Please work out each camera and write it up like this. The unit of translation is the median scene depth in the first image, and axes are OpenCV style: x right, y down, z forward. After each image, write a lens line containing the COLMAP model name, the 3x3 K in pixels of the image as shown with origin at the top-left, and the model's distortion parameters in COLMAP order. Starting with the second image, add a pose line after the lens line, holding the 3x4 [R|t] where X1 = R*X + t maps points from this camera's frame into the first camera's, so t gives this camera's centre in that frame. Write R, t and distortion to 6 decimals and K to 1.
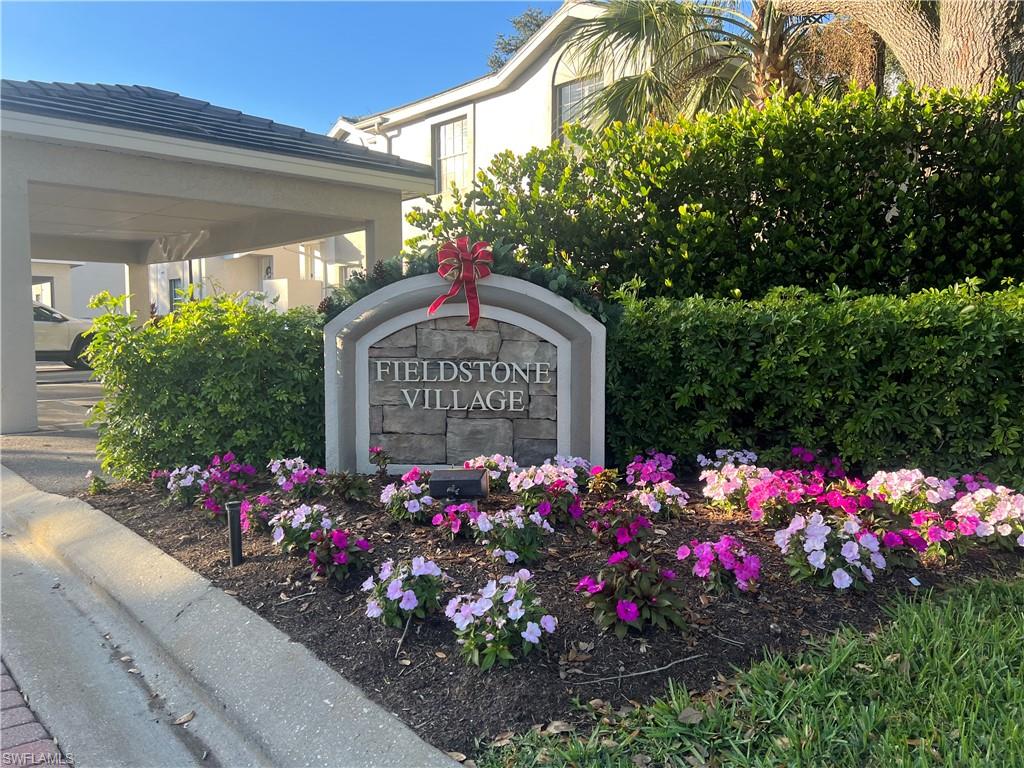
lens RADIAL K [[723.3, 0, 512.0], [0, 723.3, 384.0], [0, 0, 1]] dist [0.000109, -0.006429]
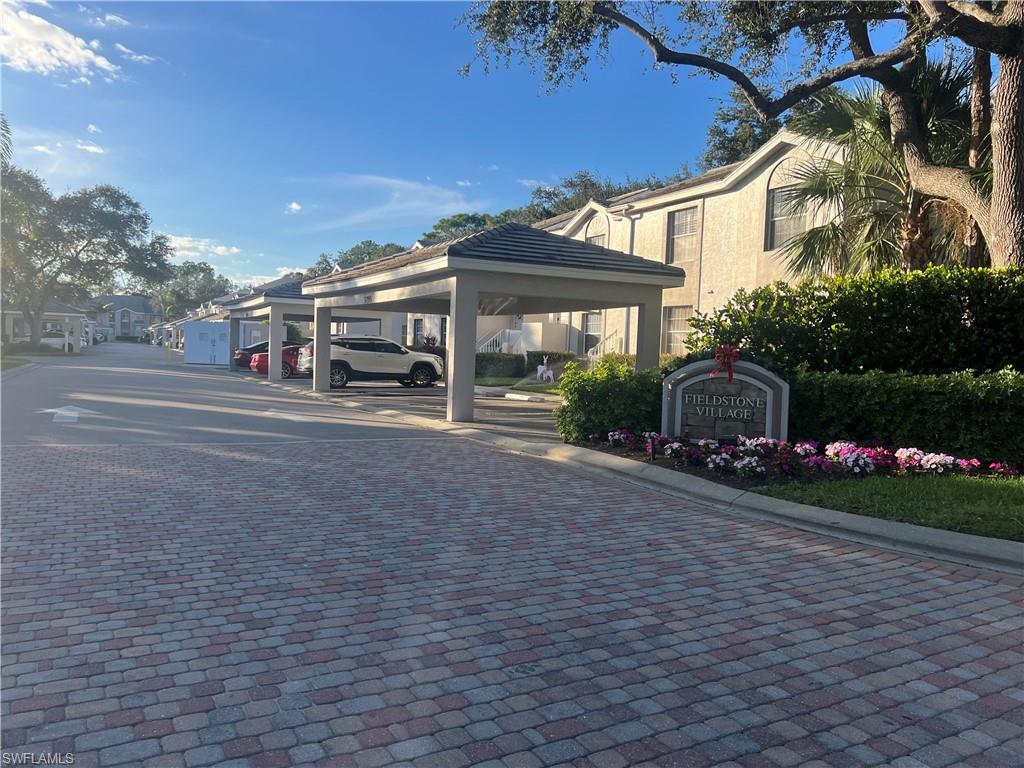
lens RADIAL K [[723.3, 0, 512.0], [0, 723.3, 384.0], [0, 0, 1]] dist [0.000109, -0.006429]
pose [[0.963601, 0.040783, -0.264215, -0.110908], [-0.050729, 0.998234, -0.030927, 0.035331], [0.262487, 0.043204, 0.963968, -1.431929]]
